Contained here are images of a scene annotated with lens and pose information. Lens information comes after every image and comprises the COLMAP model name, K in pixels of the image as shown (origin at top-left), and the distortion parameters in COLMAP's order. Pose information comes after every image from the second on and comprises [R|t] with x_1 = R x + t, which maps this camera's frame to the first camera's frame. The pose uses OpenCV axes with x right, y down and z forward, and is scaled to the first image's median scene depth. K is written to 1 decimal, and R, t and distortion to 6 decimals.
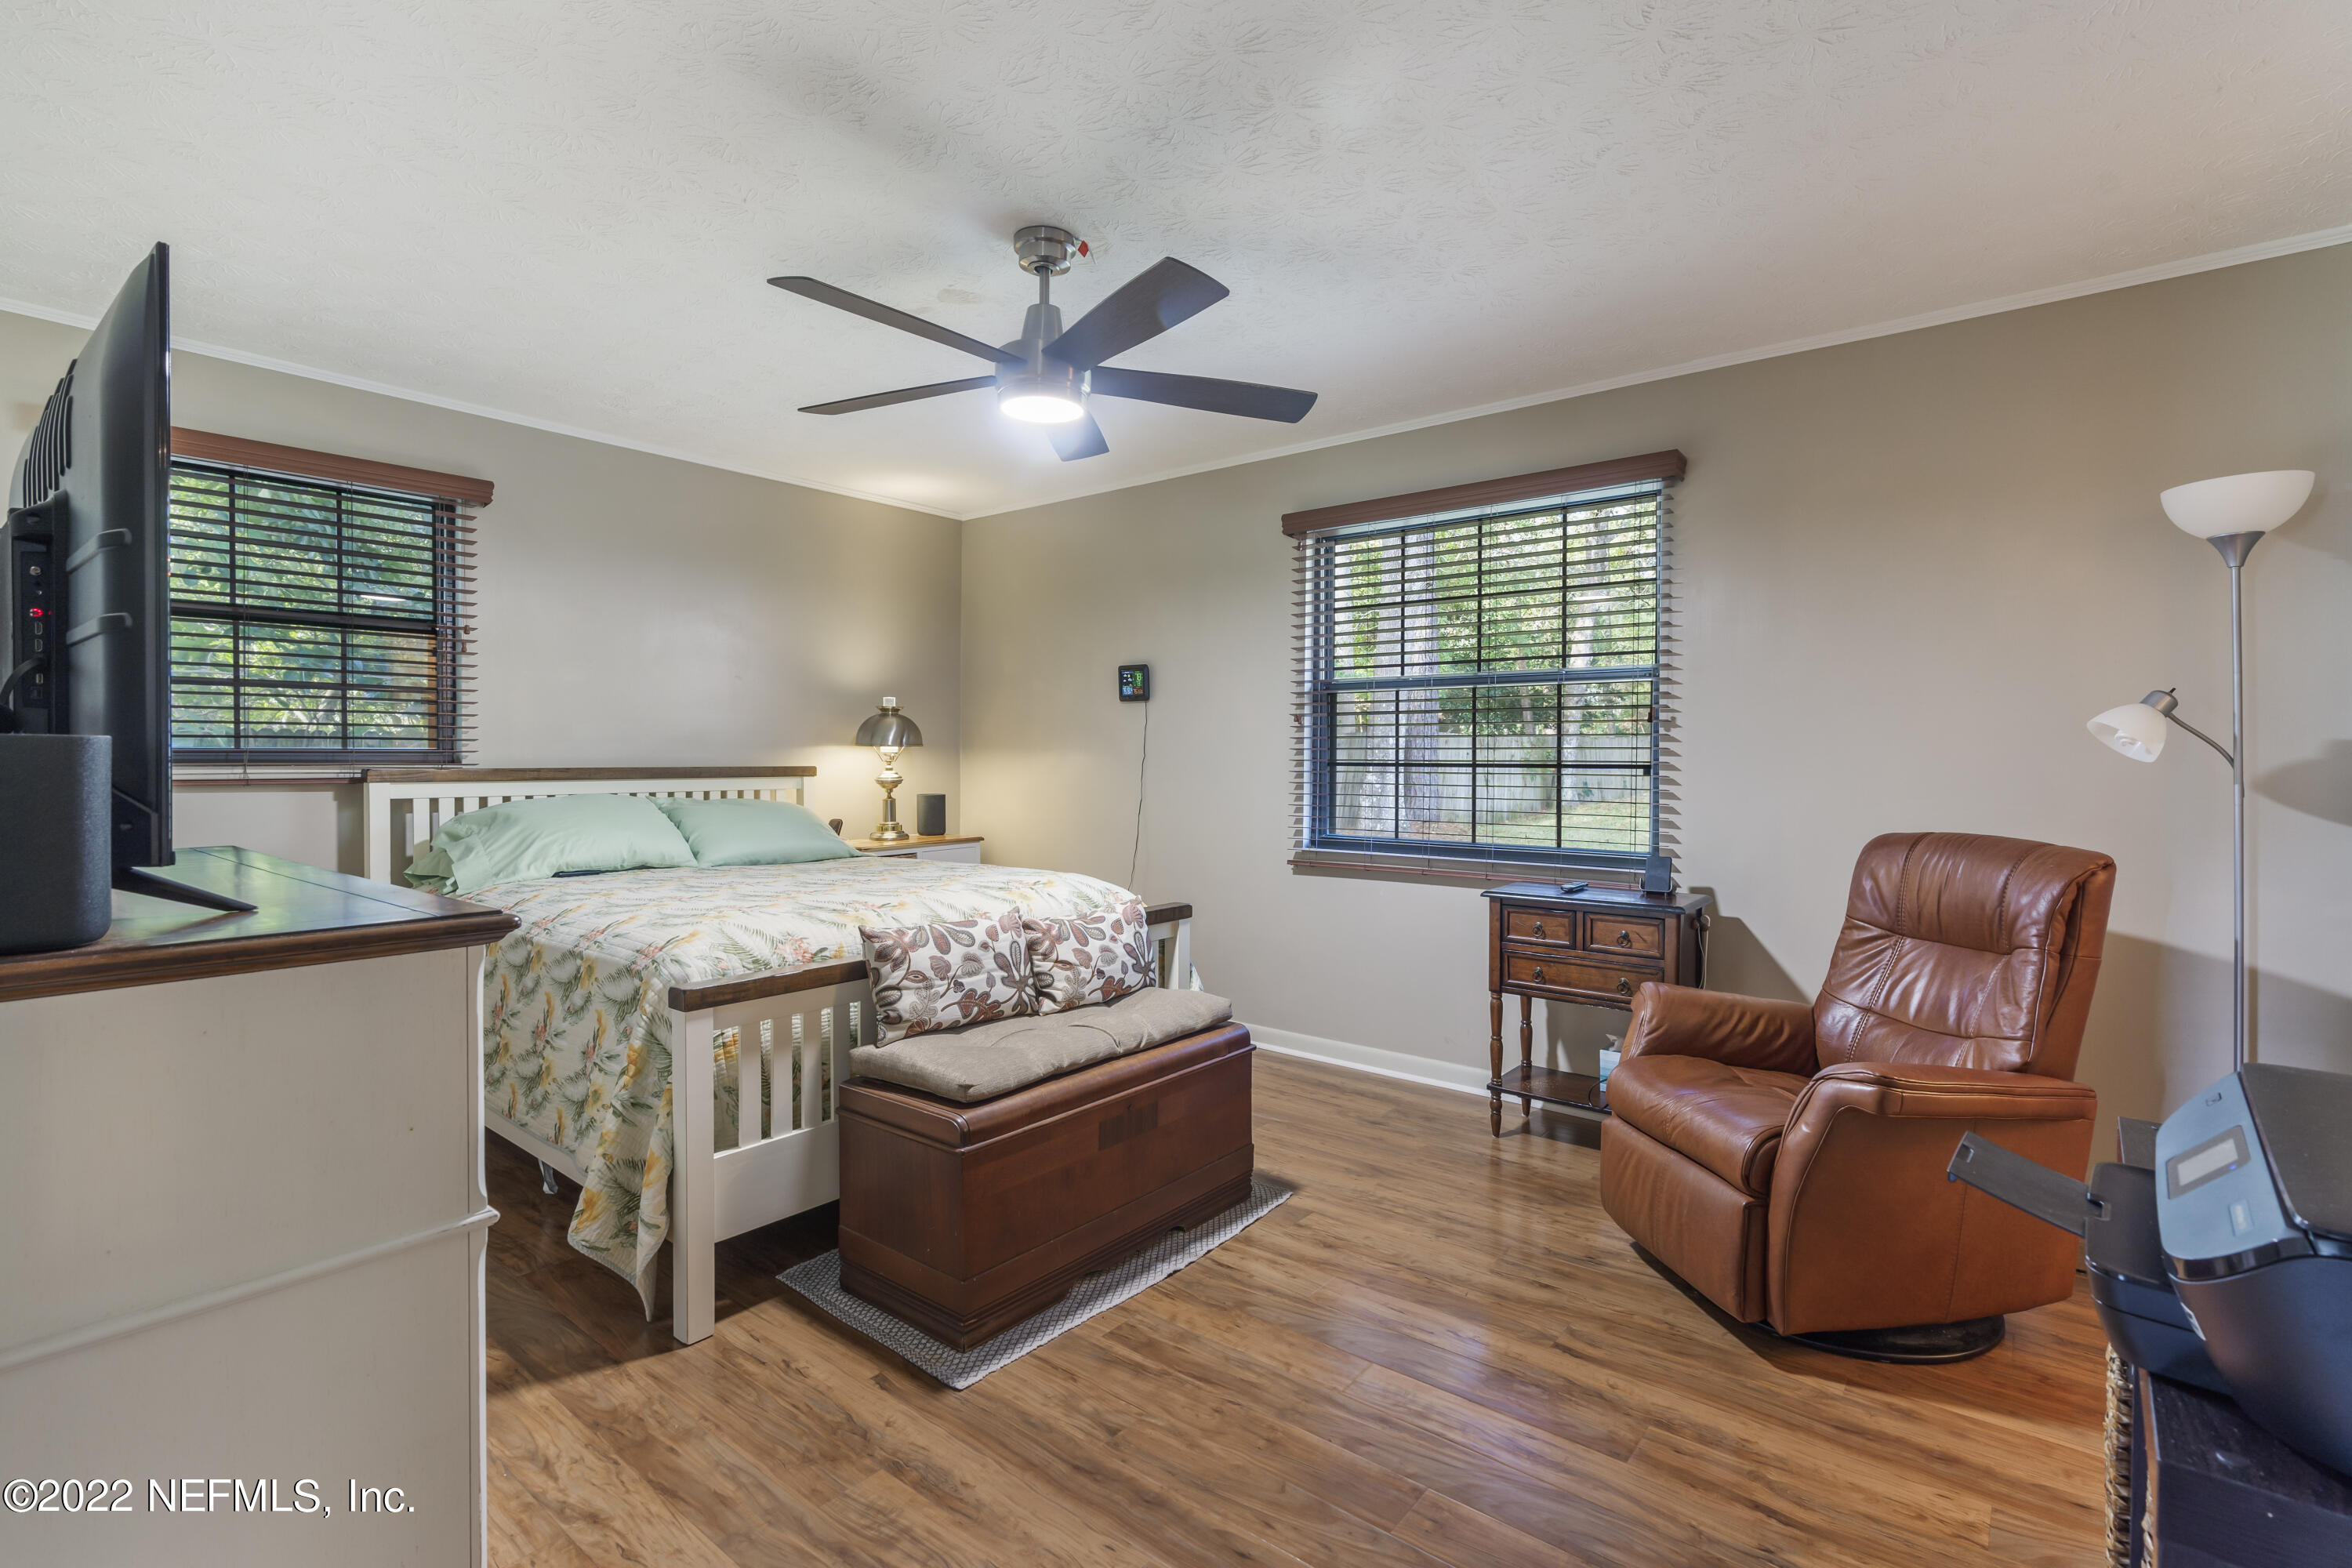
lens RADIAL K [[1071.8, 0, 1175.0], [0, 1071.8, 767.0], [0, 0, 1]] dist [-0.005362, 0.000853]
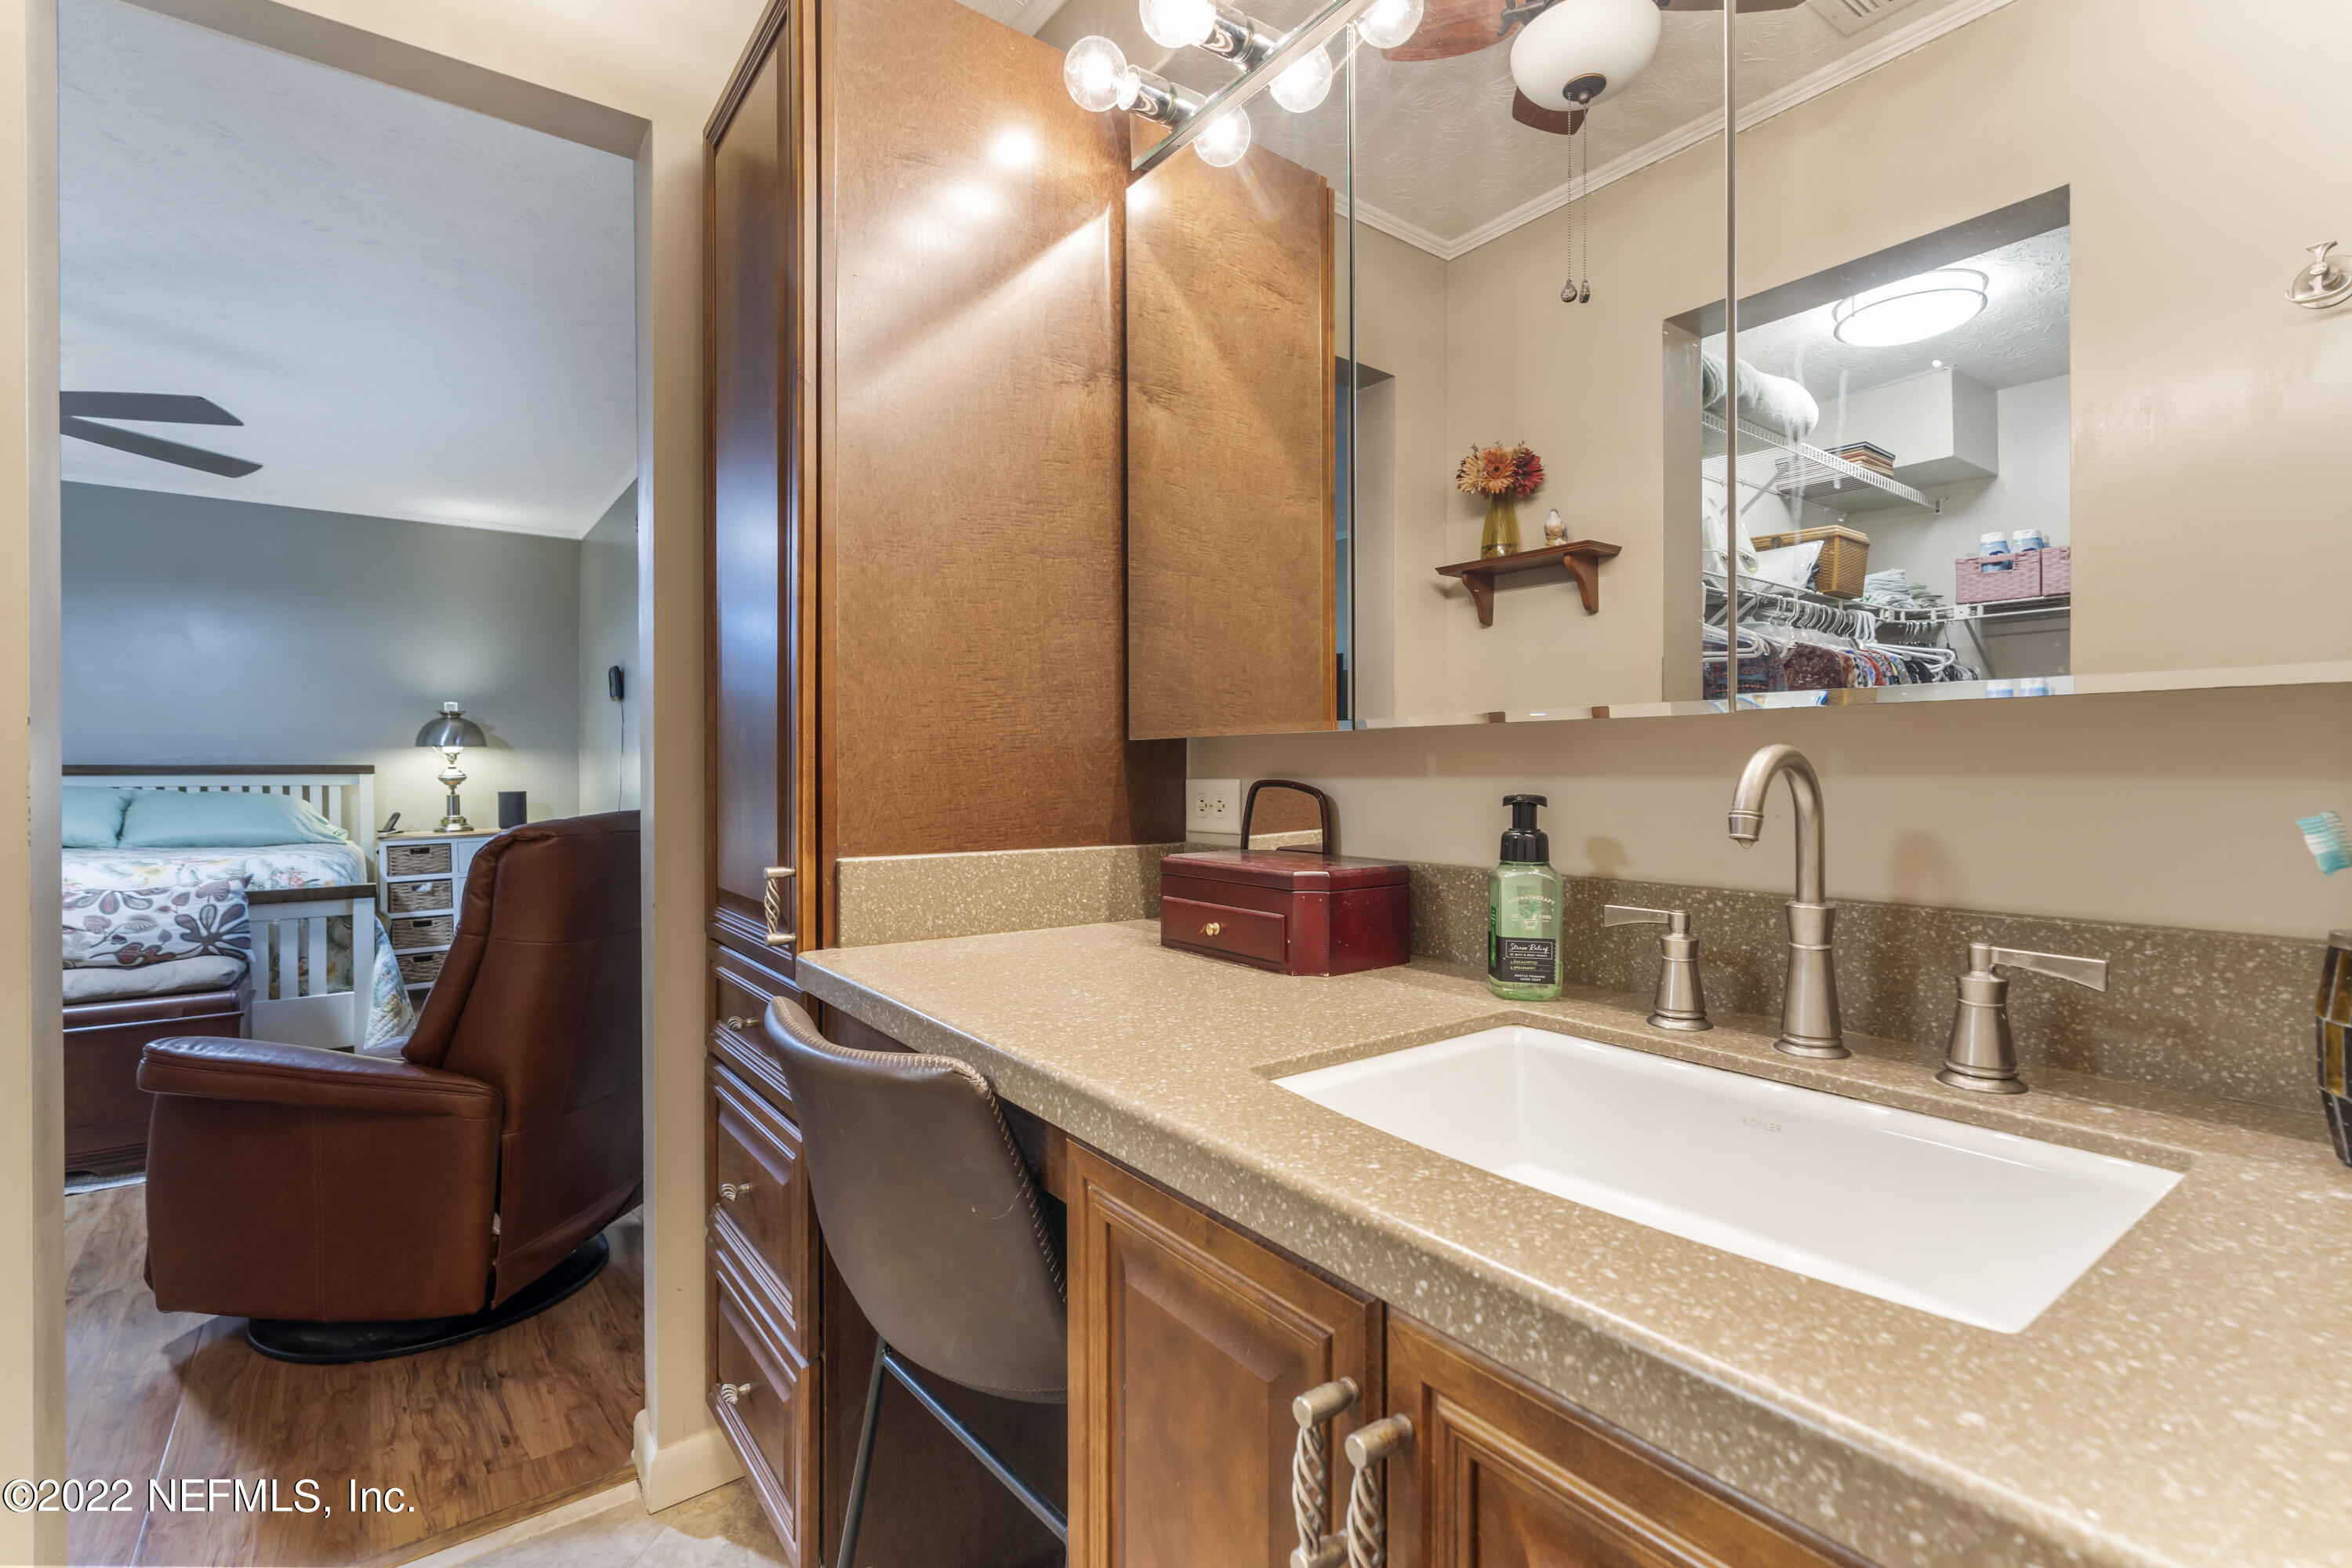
lens RADIAL K [[1071.8, 0, 1157.4], [0, 1071.8, 777.9], [0, 0, 1]] dist [-0.005362, 0.000853]
pose [[0.967588, -0.008813, -0.252381, 0.738783], [0.008004, 0.999959, -0.004232, 0.023710], [0.252408, 0.002075, 0.967619, 0.123084]]
